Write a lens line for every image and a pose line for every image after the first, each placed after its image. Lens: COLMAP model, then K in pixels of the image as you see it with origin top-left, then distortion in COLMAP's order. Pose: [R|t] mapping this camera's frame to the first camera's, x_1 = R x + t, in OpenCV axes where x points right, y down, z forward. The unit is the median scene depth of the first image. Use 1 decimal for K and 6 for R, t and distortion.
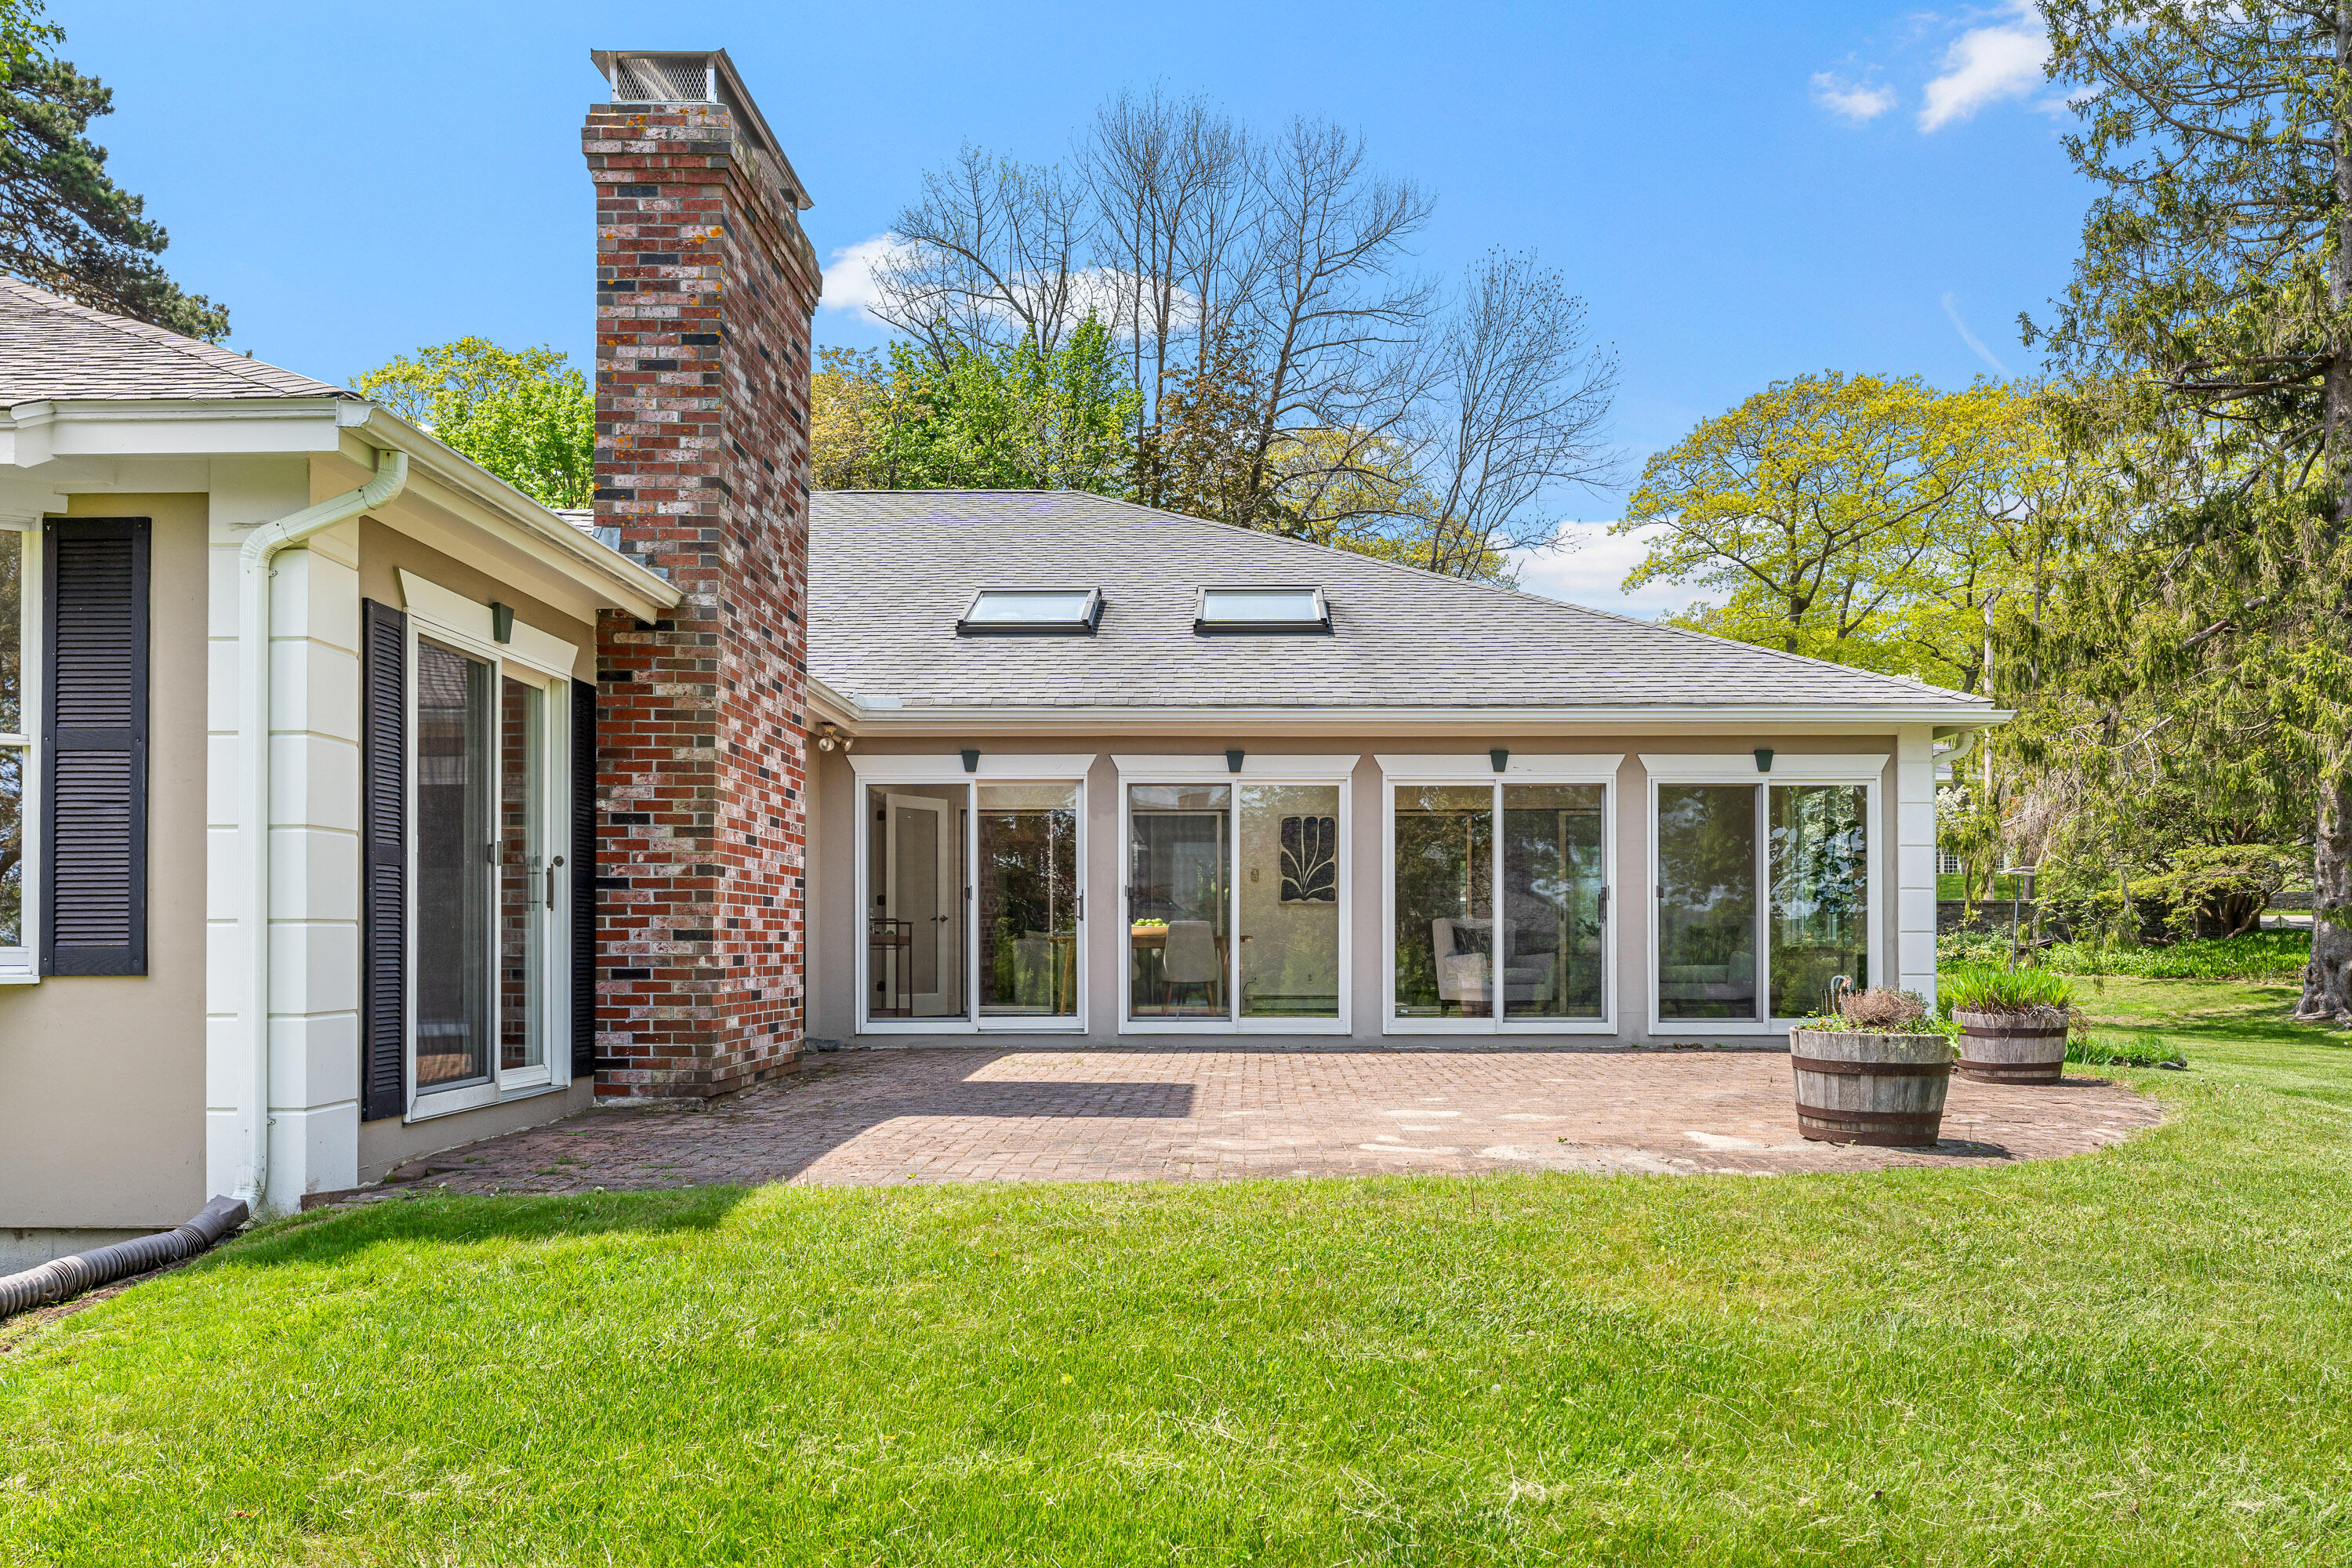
lens RADIAL K [[1544.6, 0, 1178.8], [0, 1544.6, 921.0], [0, 0, 1]] dist [0.002869, 0.001497]
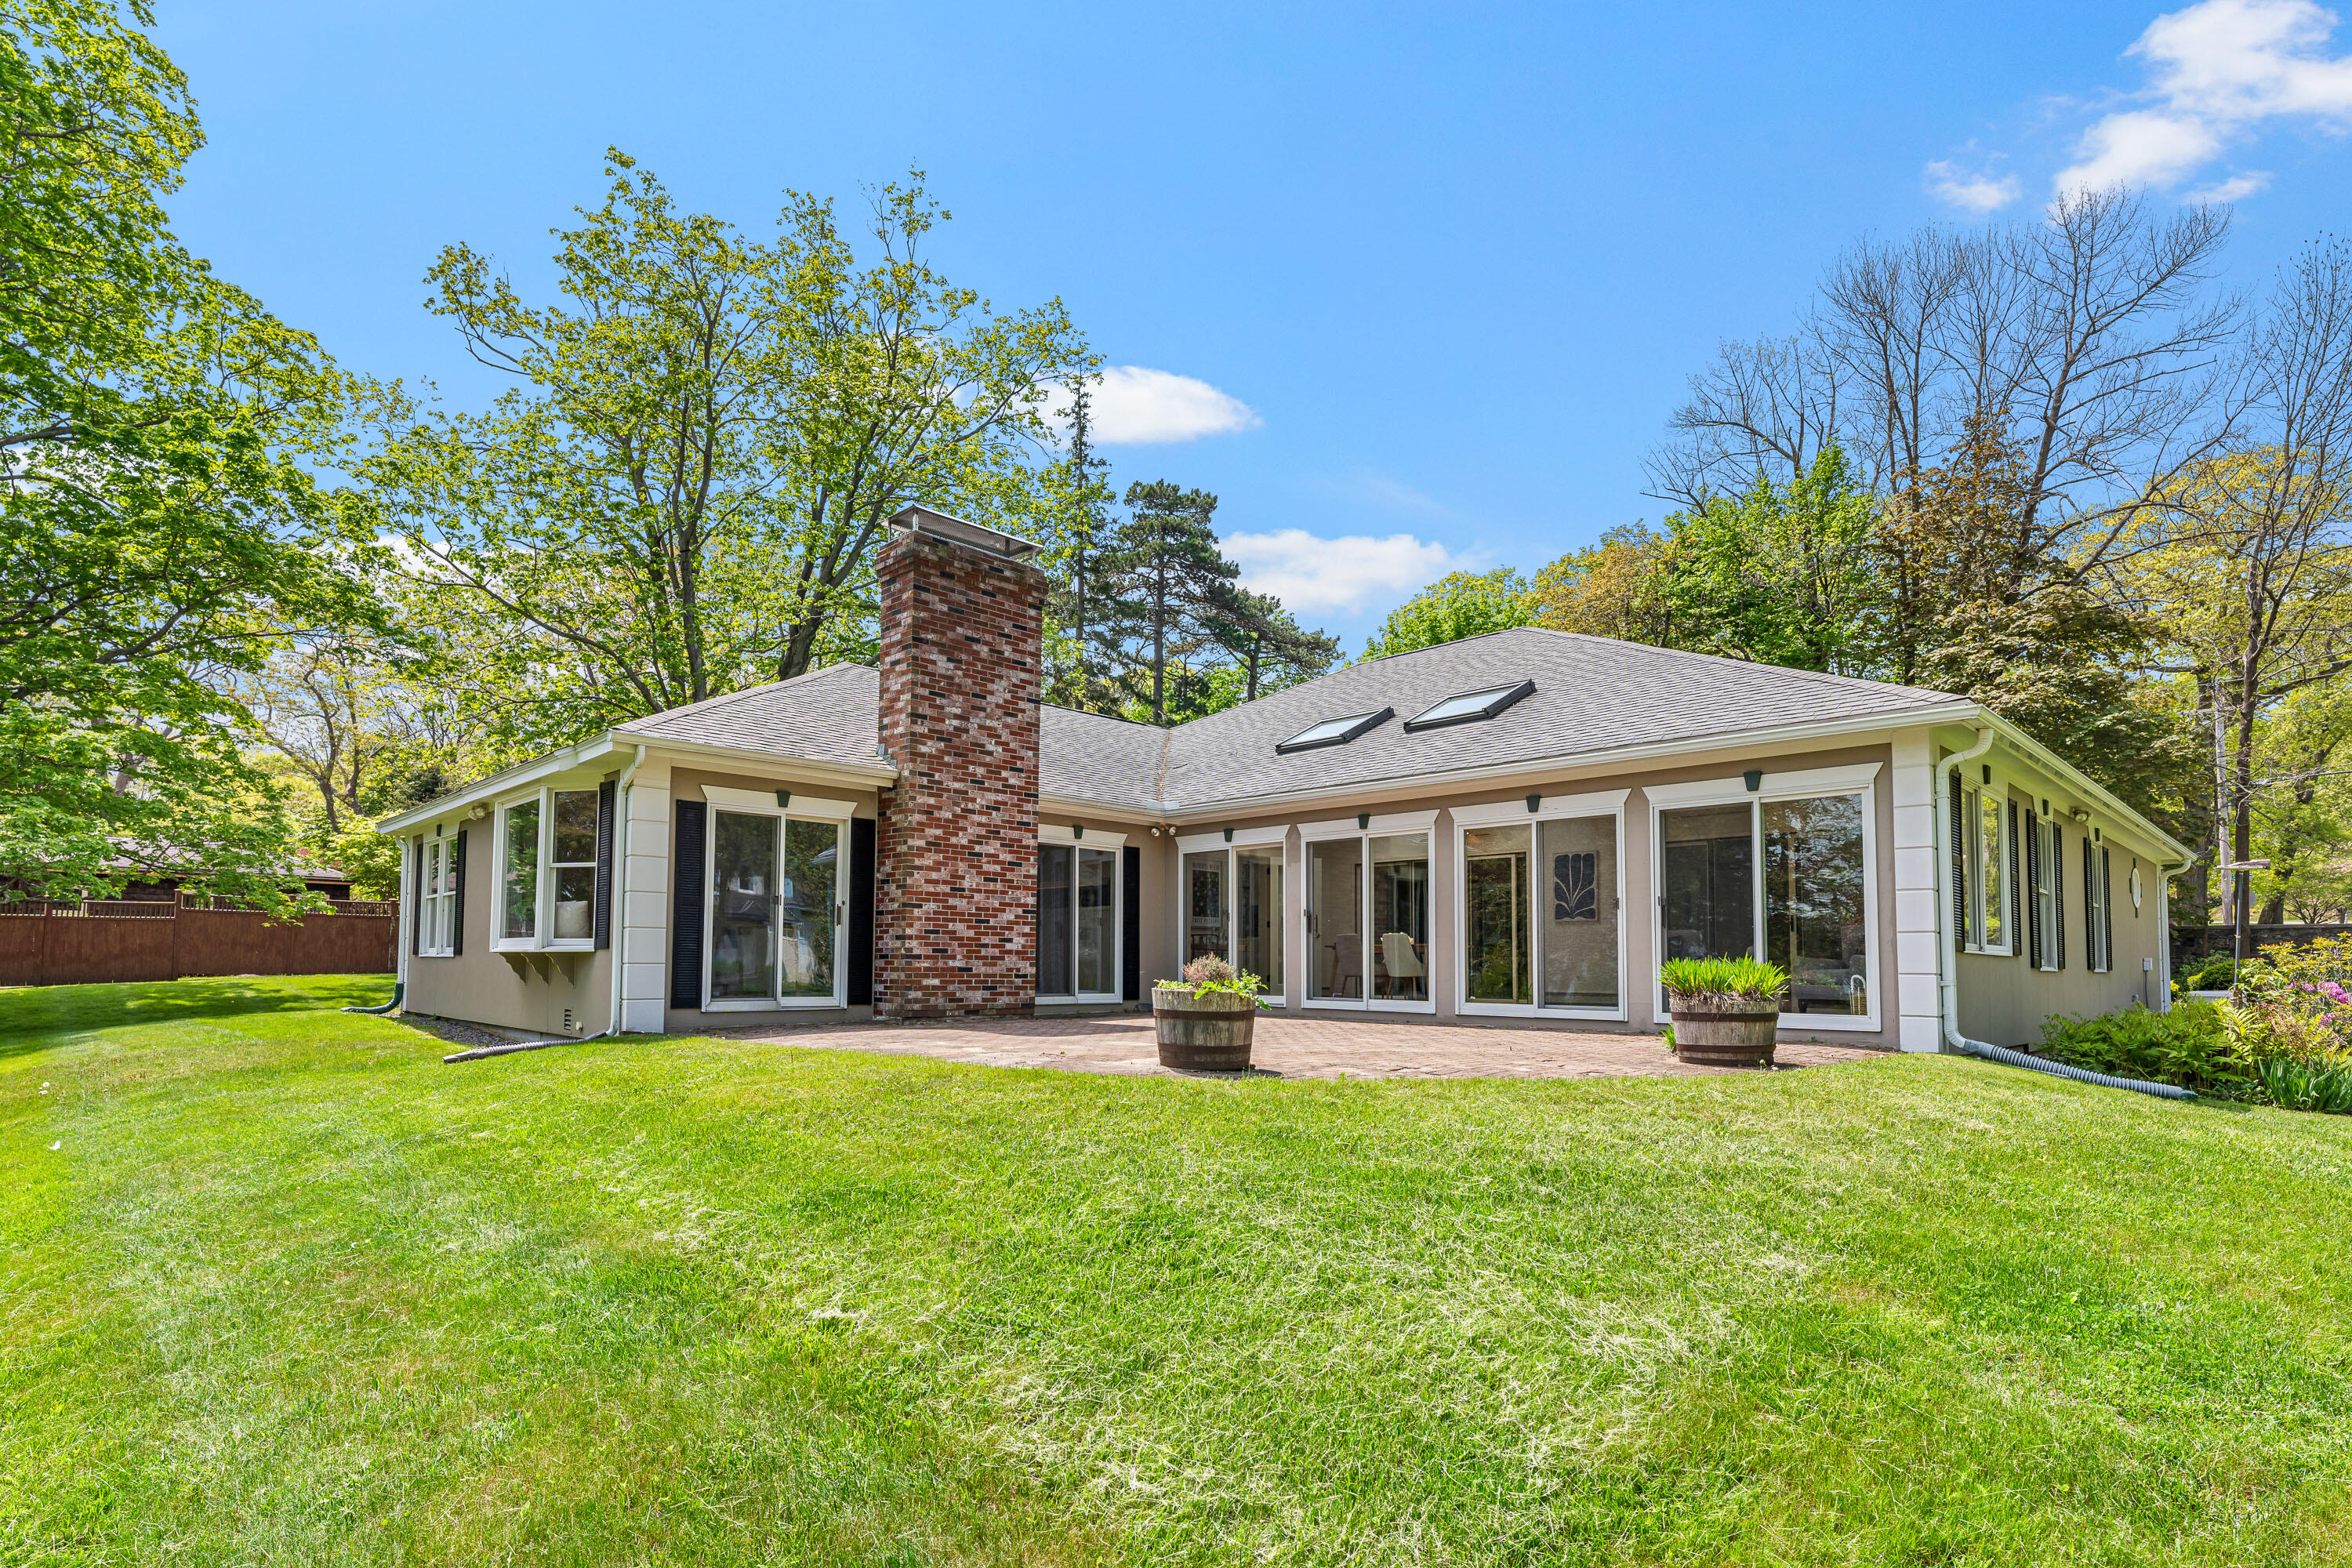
lens RADIAL K [[1112.9, 0, 1179.1], [0, 1112.9, 911.1], [0, 0, 1]] dist [-0.002551, -0.000880]
pose [[0.716211, -0.028283, -0.697310, 0.833237], [0.000999, 0.999219, -0.039503, 0.028159], [0.697883, 0.027595, 0.715680, 0.177443]]
